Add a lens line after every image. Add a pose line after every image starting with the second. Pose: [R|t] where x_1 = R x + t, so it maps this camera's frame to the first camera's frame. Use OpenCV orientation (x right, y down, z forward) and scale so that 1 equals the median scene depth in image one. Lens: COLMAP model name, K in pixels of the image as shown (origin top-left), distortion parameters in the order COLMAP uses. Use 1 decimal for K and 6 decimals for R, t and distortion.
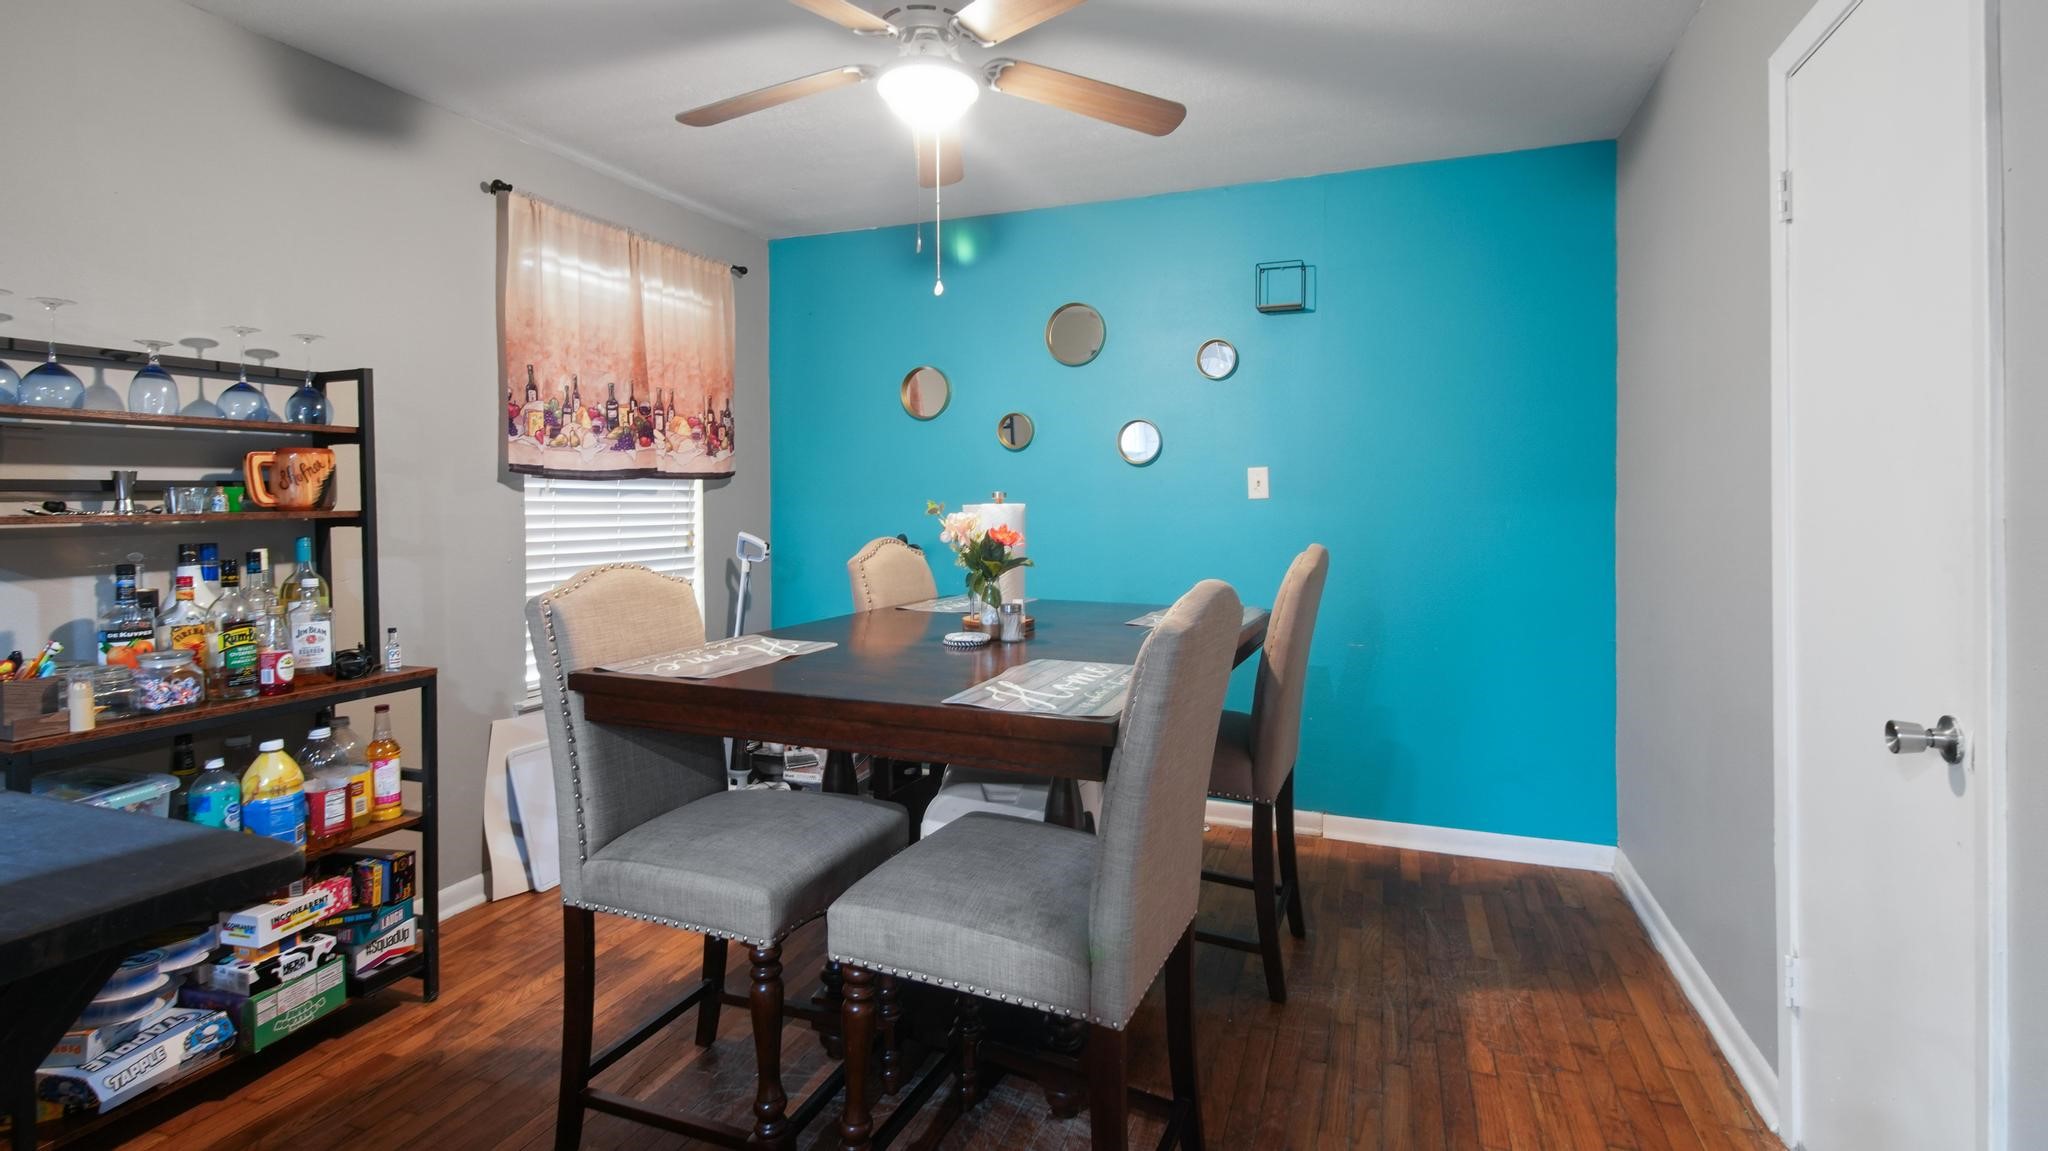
lens RADIAL K [[912.8, 0, 1022.3], [0, 912.8, 516.5], [0, 0, 1]] dist [0.001168, -0.013128]
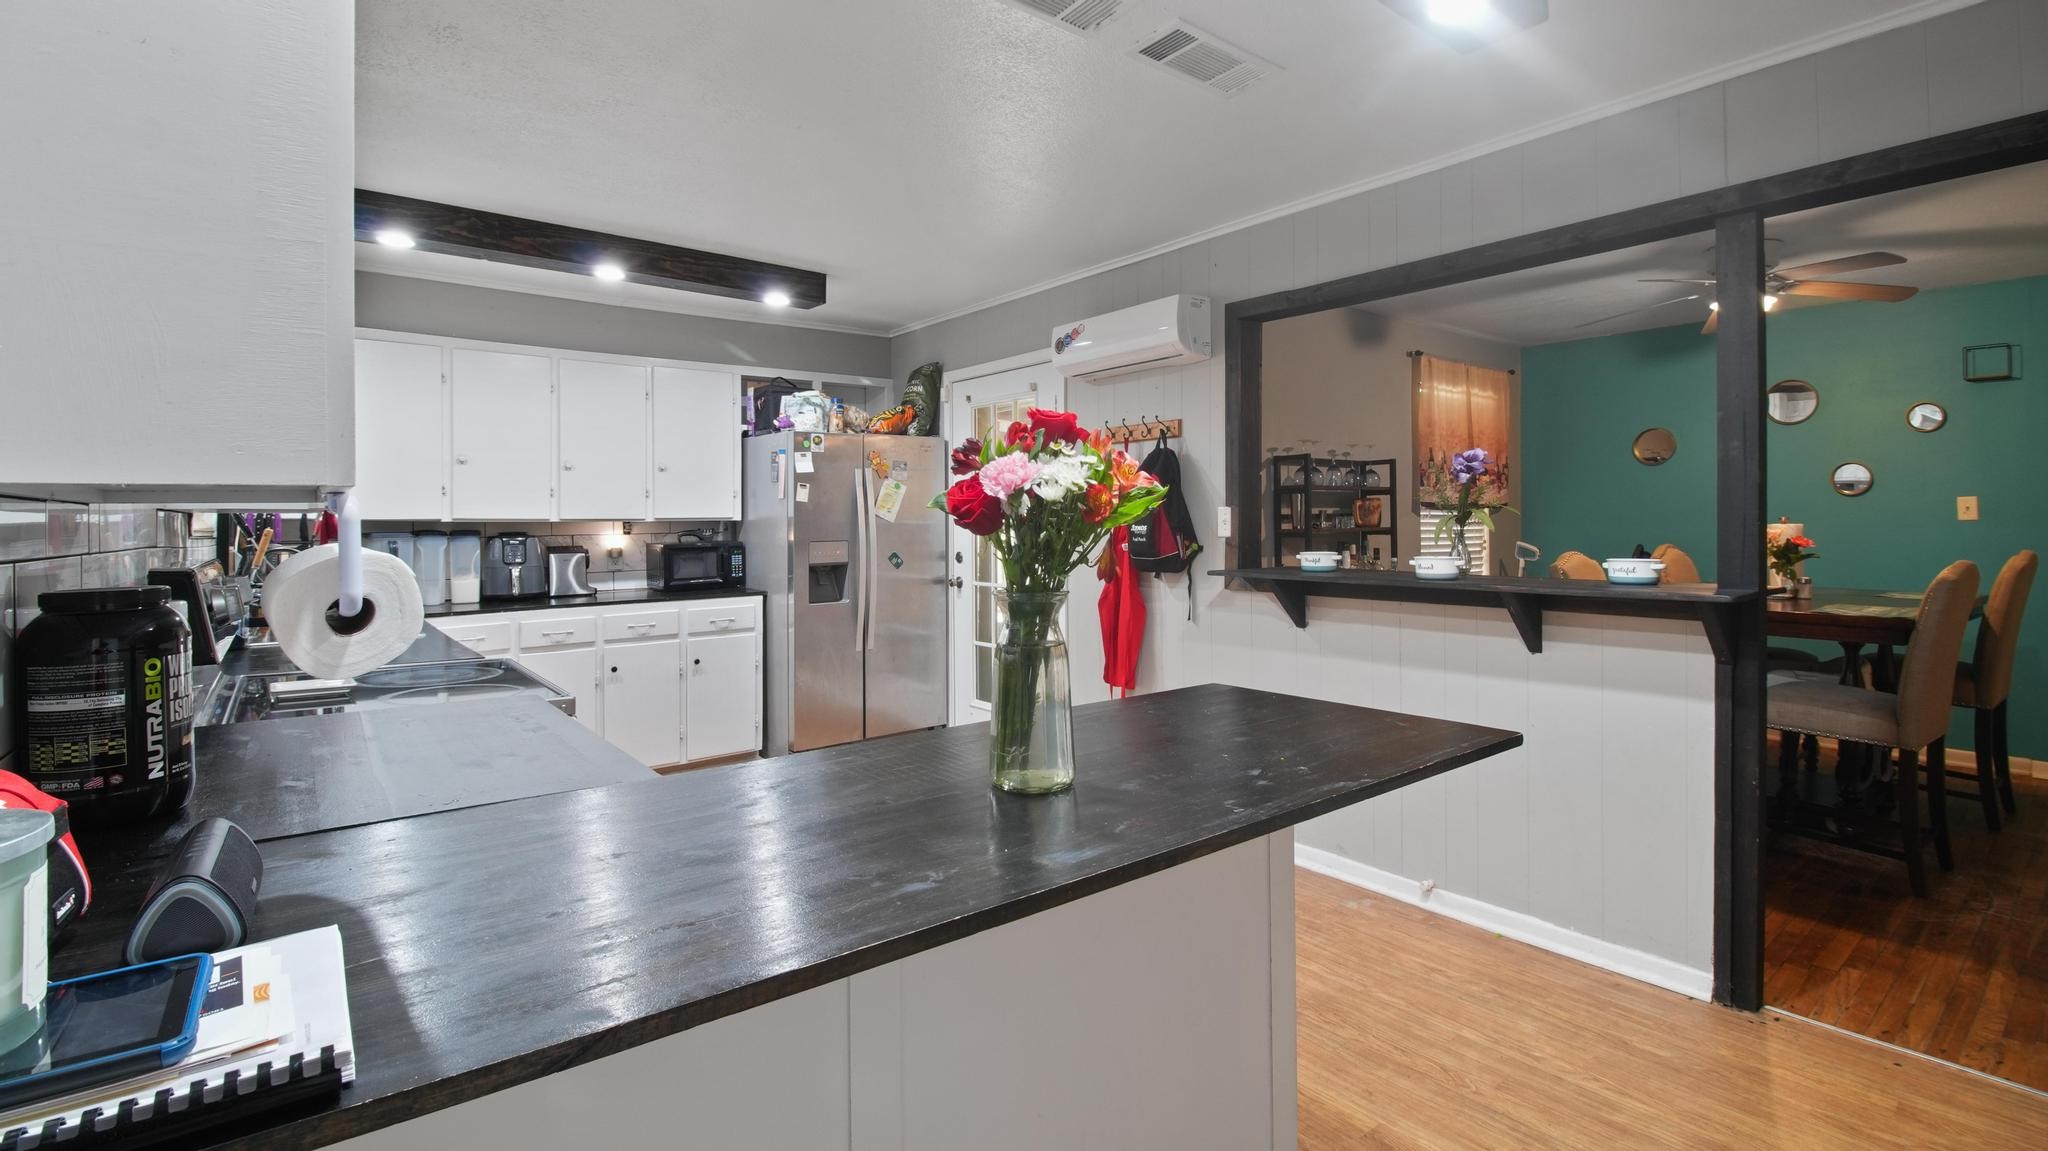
lens RADIAL K [[912.8, 0, 1022.3], [0, 912.8, 516.5], [0, 0, 1]] dist [0.001168, -0.013128]
pose [[0.864581, -0.002481, -0.502487, -0.403857], [-0.007217, 0.999823, -0.017353, 0.011783], [0.502441, 0.018630, 0.864411, -1.218184]]
